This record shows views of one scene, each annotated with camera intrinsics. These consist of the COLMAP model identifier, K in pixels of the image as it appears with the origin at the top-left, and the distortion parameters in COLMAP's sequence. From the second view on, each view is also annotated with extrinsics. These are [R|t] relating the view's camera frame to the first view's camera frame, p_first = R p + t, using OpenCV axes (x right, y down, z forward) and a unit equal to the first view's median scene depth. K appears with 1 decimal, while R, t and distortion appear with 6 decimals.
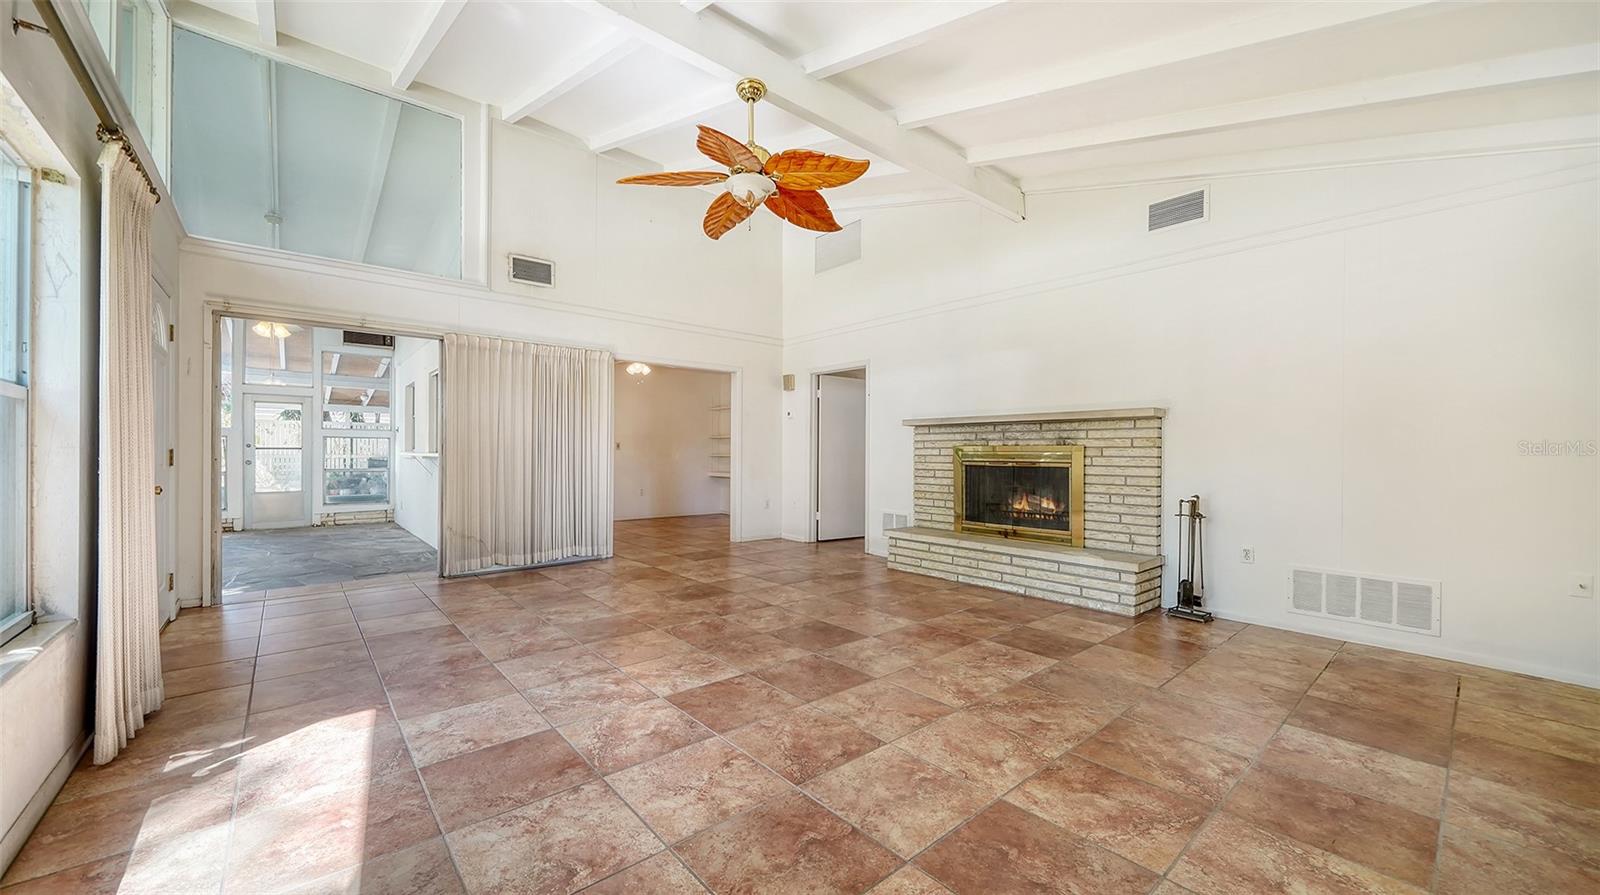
lens RADIAL K [[604.3, 0, 785.0], [0, 604.3, 444.1], [0, 0, 1]] dist [0.001465, -0.000014]
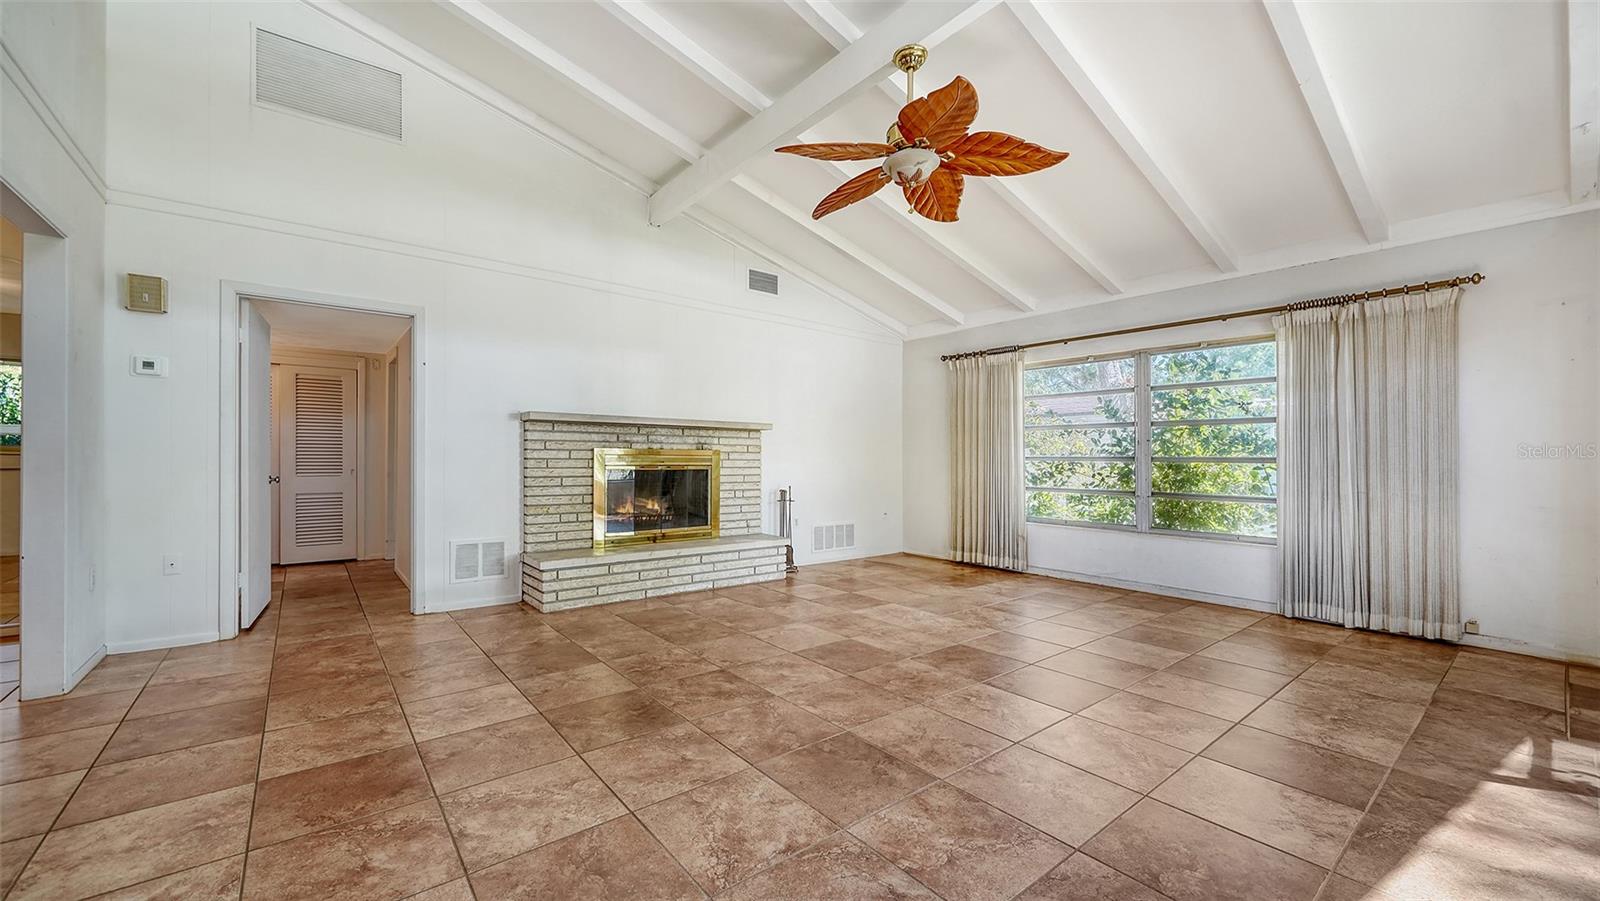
lens RADIAL K [[617.3, 0, 789.2], [0, 617.3, 460.7], [0, 0, 1]] dist [-0.006134, 0.000867]
pose [[0.020759, -0.010025, 0.999734, -0.815524], [-0.022491, 0.999692, 0.010491, 0.007559], [-0.999531, -0.022703, 0.020527, 0.981728]]
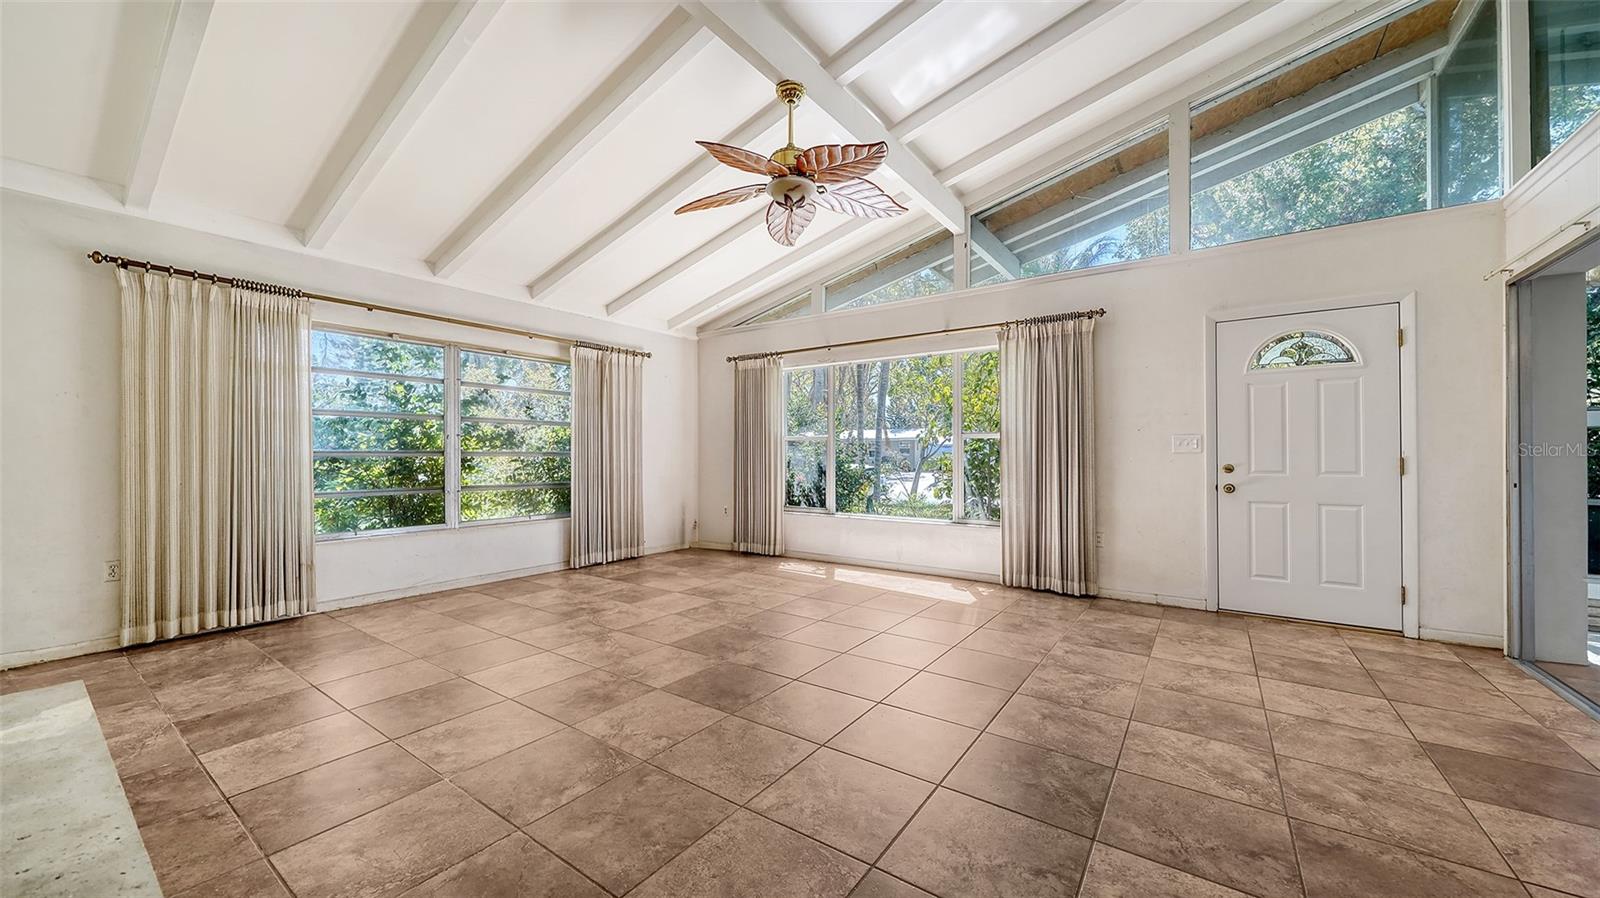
lens RADIAL K [[573.1, 0, 795.6], [0, 573.1, 436.2], [0, 0, 1]] dist [0.002286, -0.000670]
pose [[-0.968038, -0.014488, -0.250386, 0.145497], [-0.002808, 0.998894, -0.046944, 0.021046], [0.250789, -0.044741, -0.967007, 1.610317]]
